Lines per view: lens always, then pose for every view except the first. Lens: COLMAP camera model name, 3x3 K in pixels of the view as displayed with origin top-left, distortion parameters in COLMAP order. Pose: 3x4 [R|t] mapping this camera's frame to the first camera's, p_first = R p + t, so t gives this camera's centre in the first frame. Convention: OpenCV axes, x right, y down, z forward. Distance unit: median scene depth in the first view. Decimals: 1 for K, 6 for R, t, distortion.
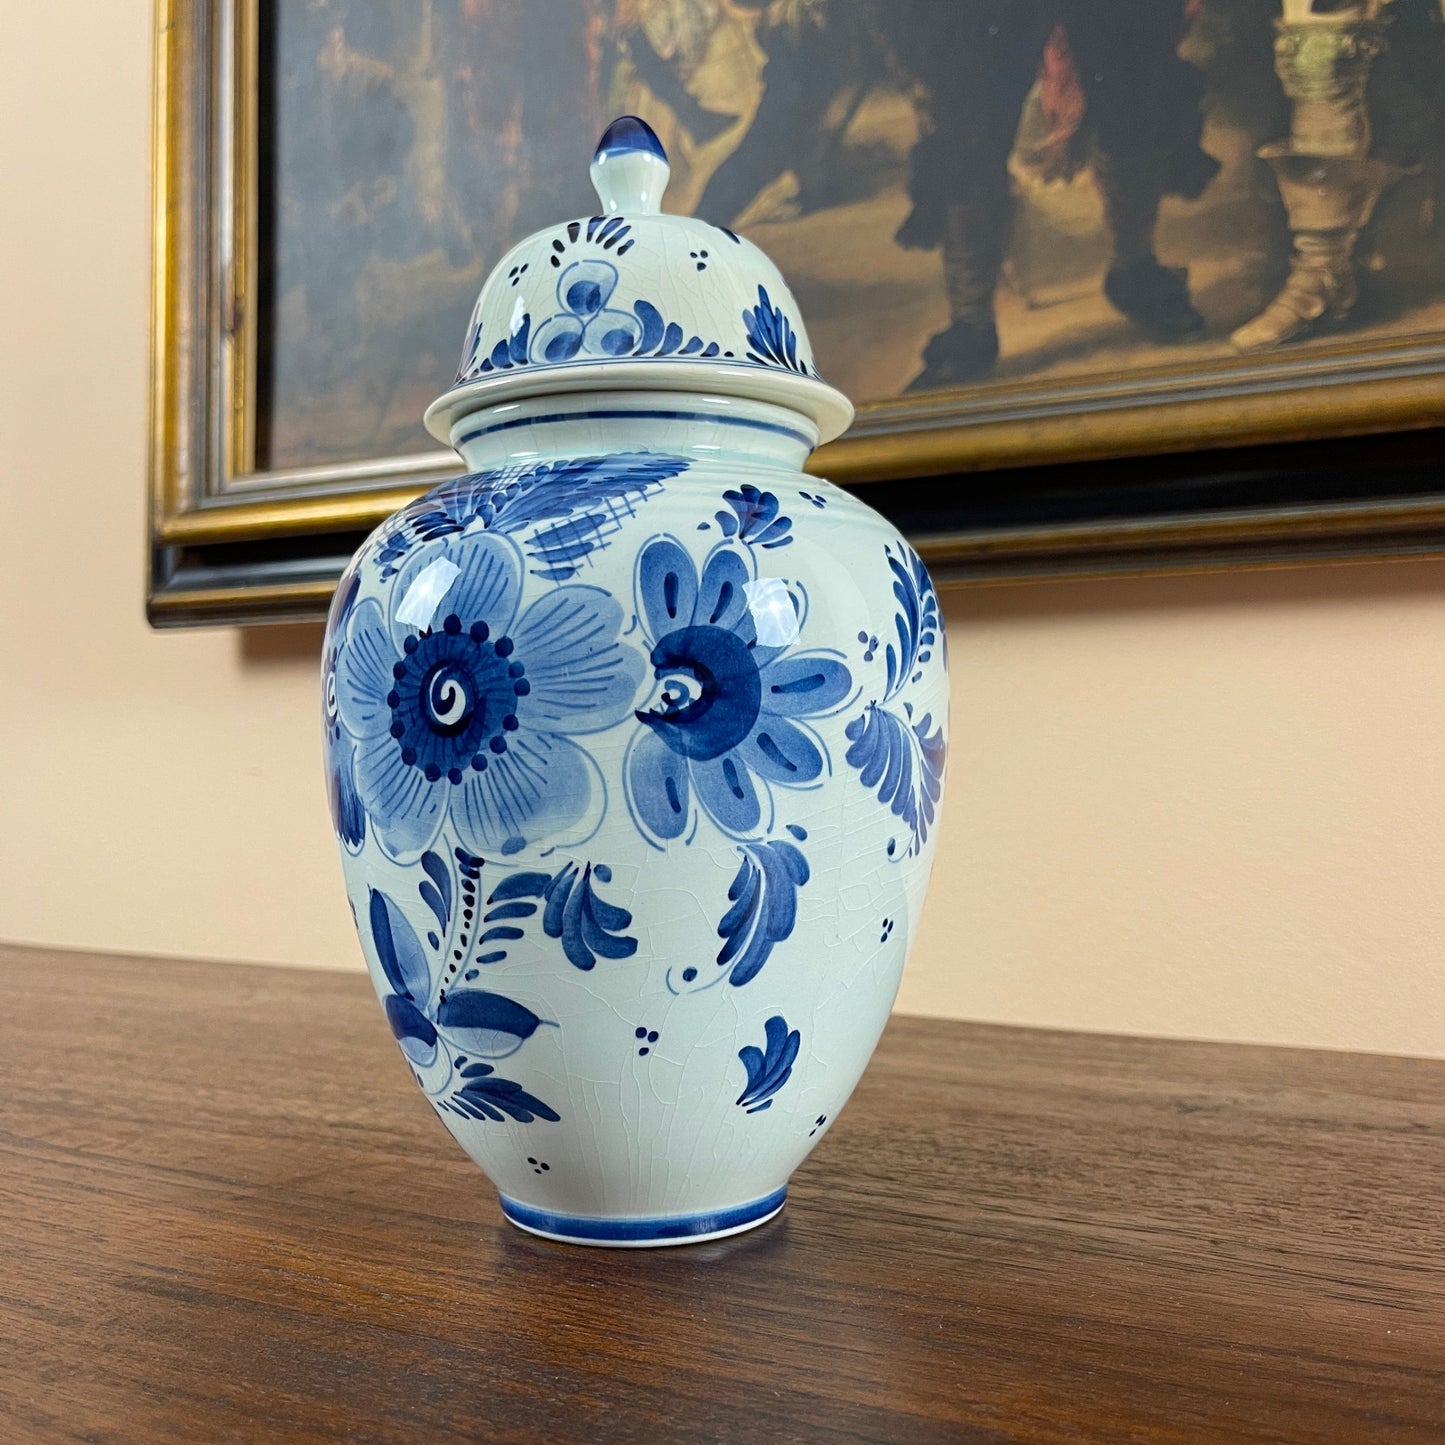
lens RADIAL K [[1484.1, 0, 706.5], [0, 1484.1, 734.2], [0, 0, 1]] dist [0.089060, -0.128895]
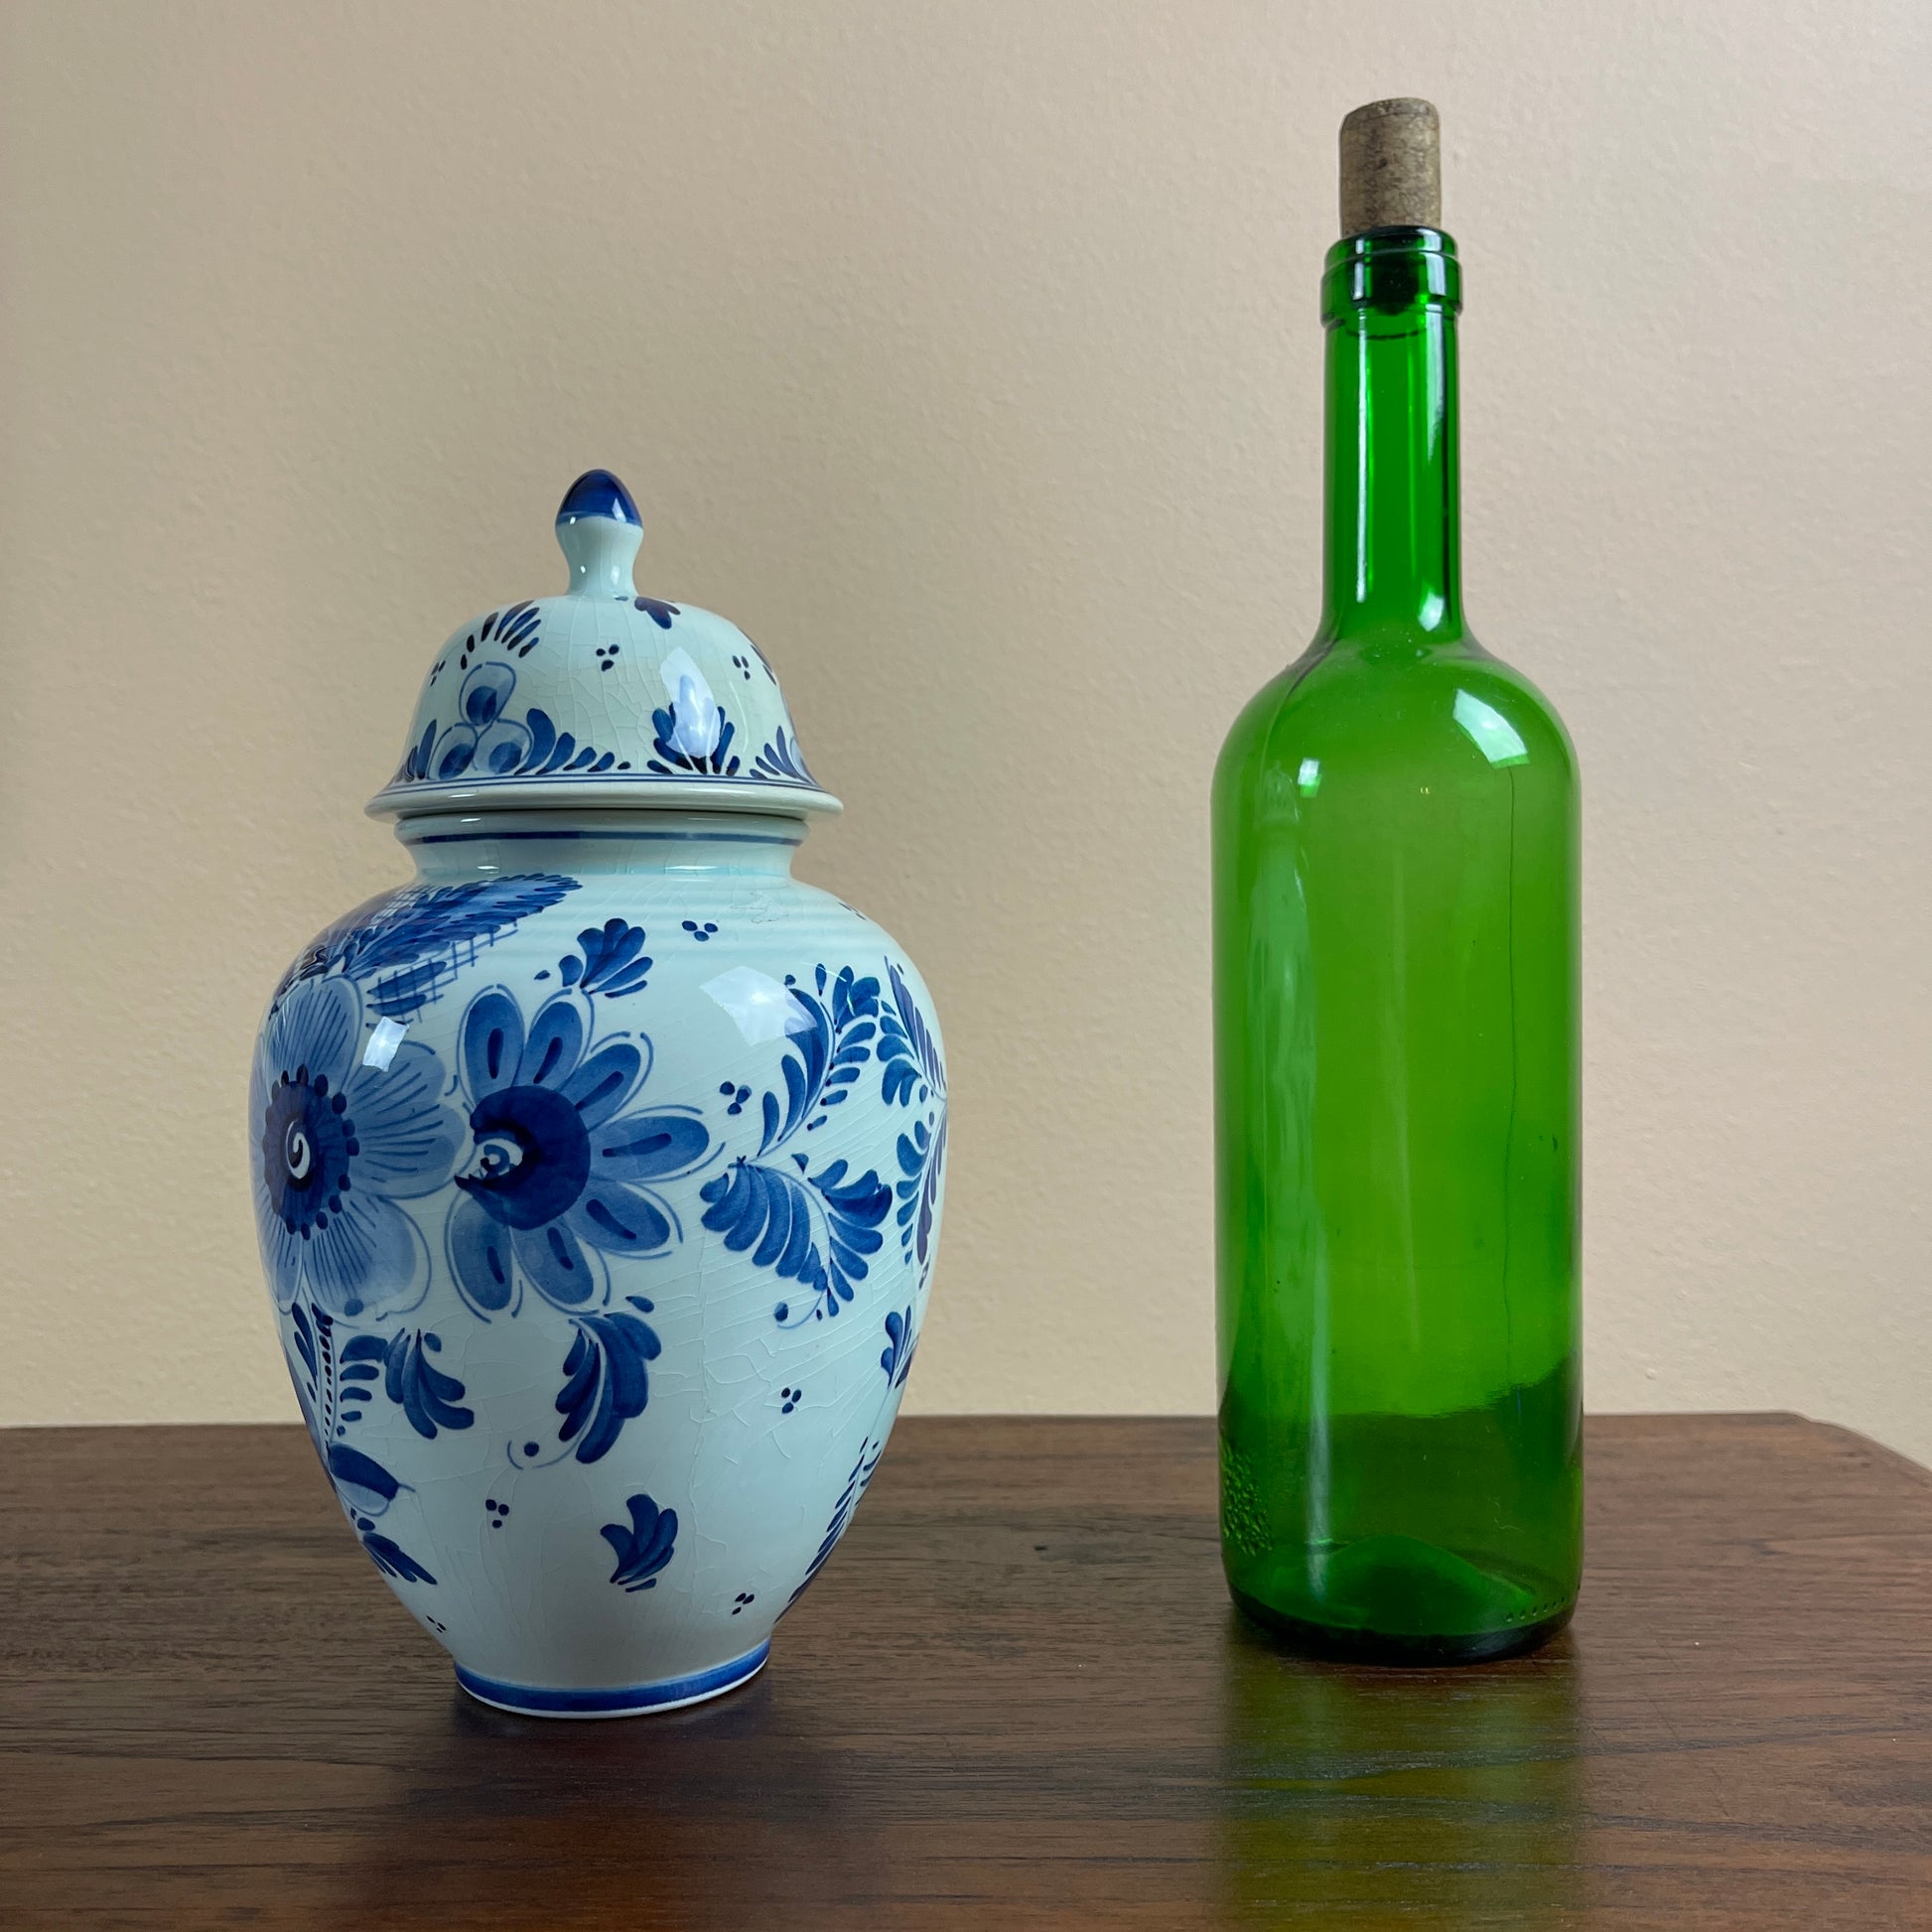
lens RADIAL K [[1967.9, 0, 958.1], [0, 1967.9, 974.0], [0, 0, 1]] dist [0.169887, -0.750976]
pose [[0.969530, 0.007311, -0.244864, 0.555989], [-0.000039, 0.999559, 0.029691, -0.176843], [0.244973, -0.028777, 0.969103, -0.146262]]
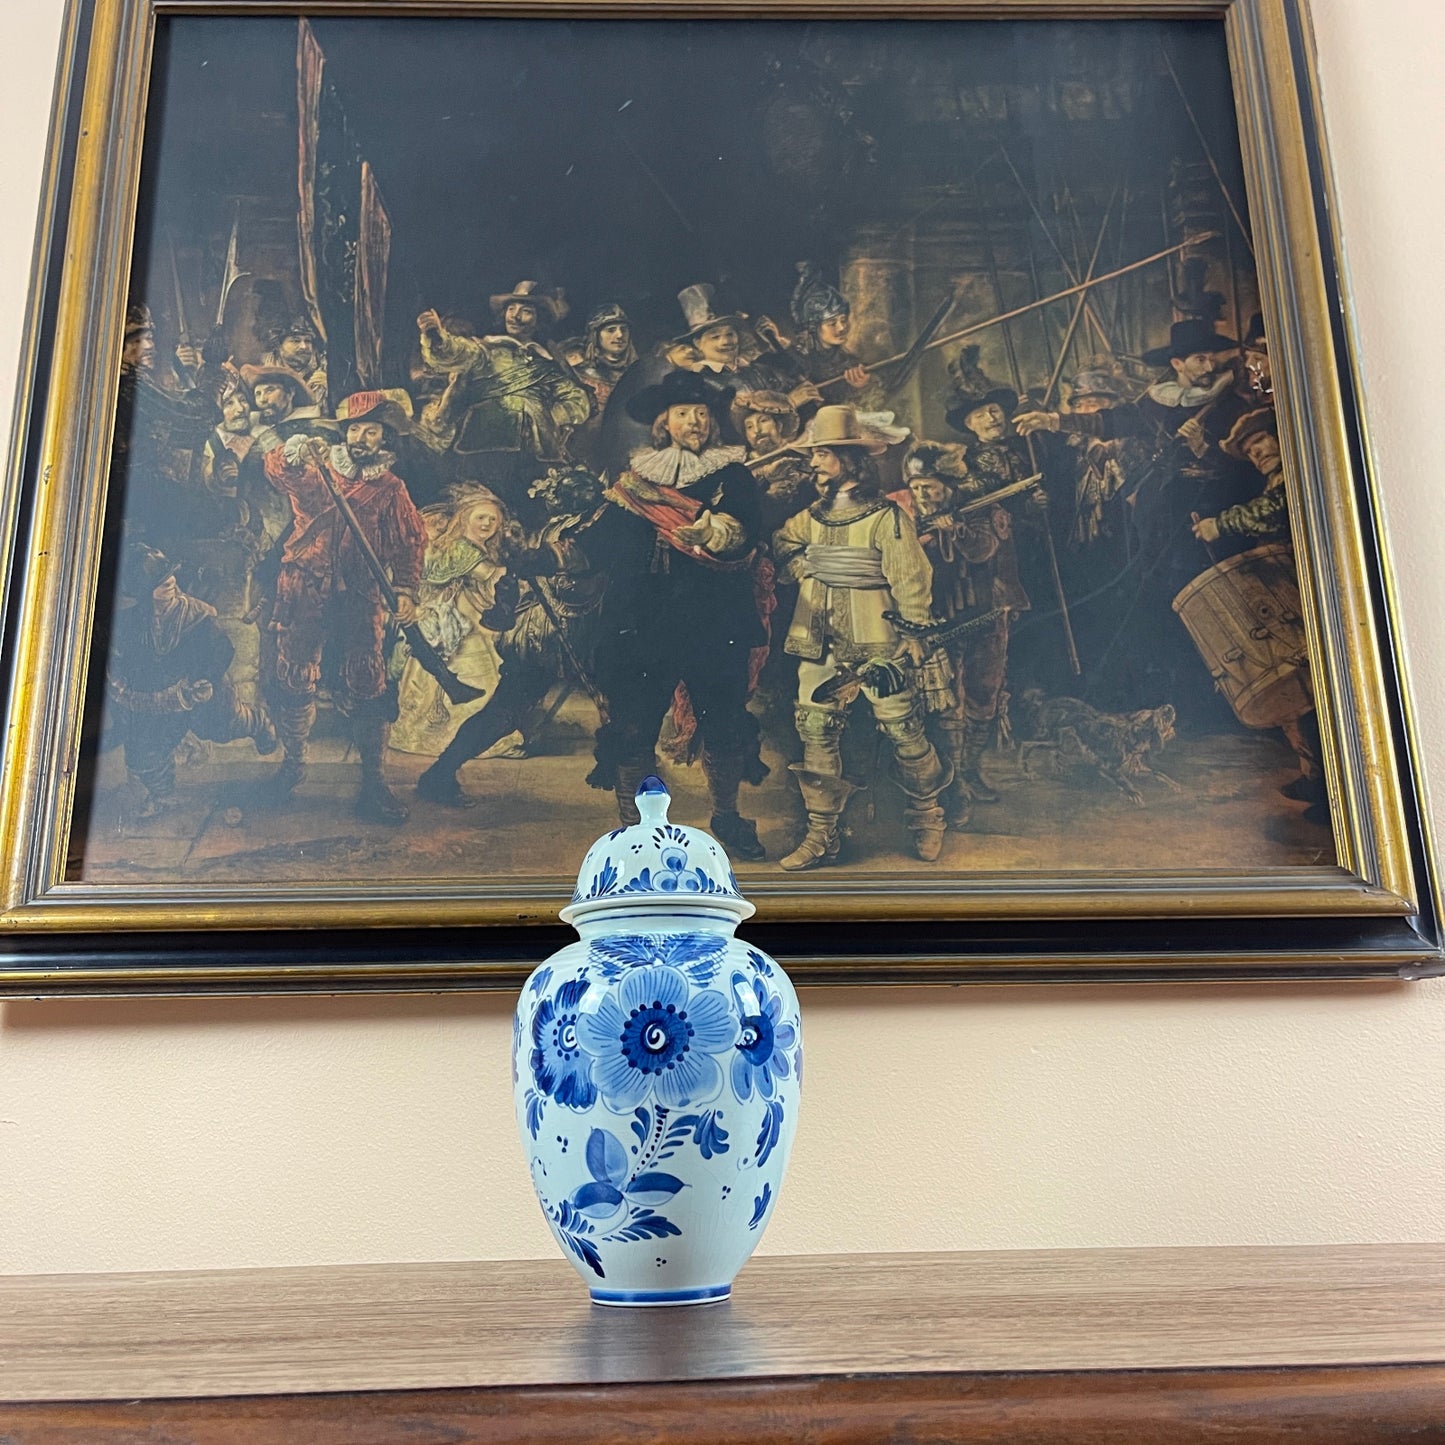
lens RADIAL K [[1471.9, 0, 716.6], [0, 1471.9, 728.5], [0, 0, 1]] dist [0.169887, -0.750976]
pose [[0.874817, 0.123403, 0.468473, -1.227792], [0.006681, 0.963848, -0.266368, 0.127257], [-0.484407, 0.236153, 0.842367, -1.107266]]
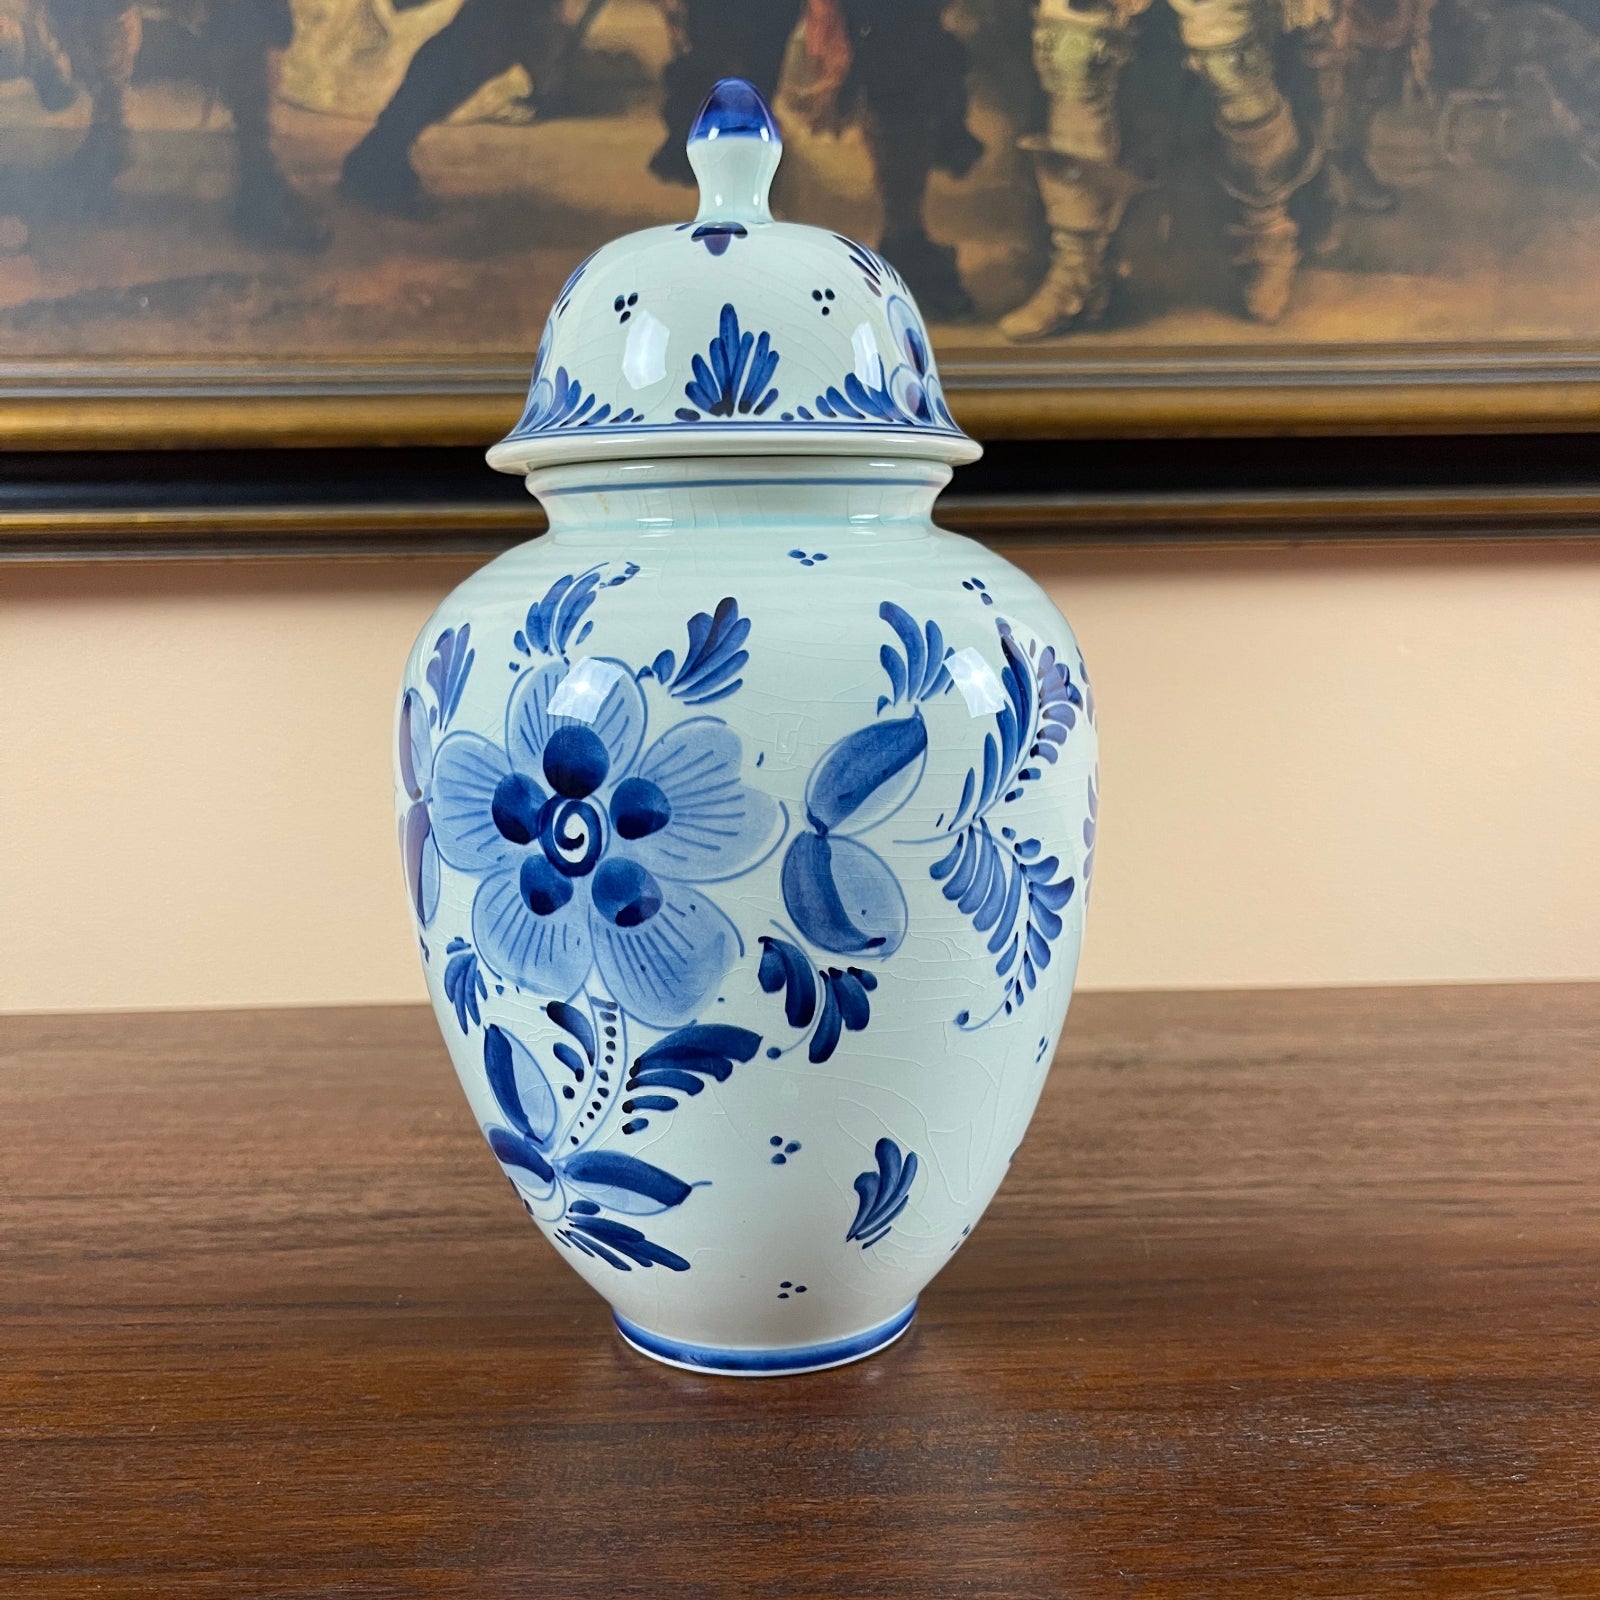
lens RADIAL K [[1687.6, 0, 787.6], [0, 1687.6, 803.7], [0, 0, 1]] dist [0.031630, -0.026017]
pose [[0.873918, -0.059597, 0.482406, -0.751501], [0.003931, 0.993289, 0.115592, -0.147701], [-0.486057, -0.099121, 0.868288, 0.050090]]
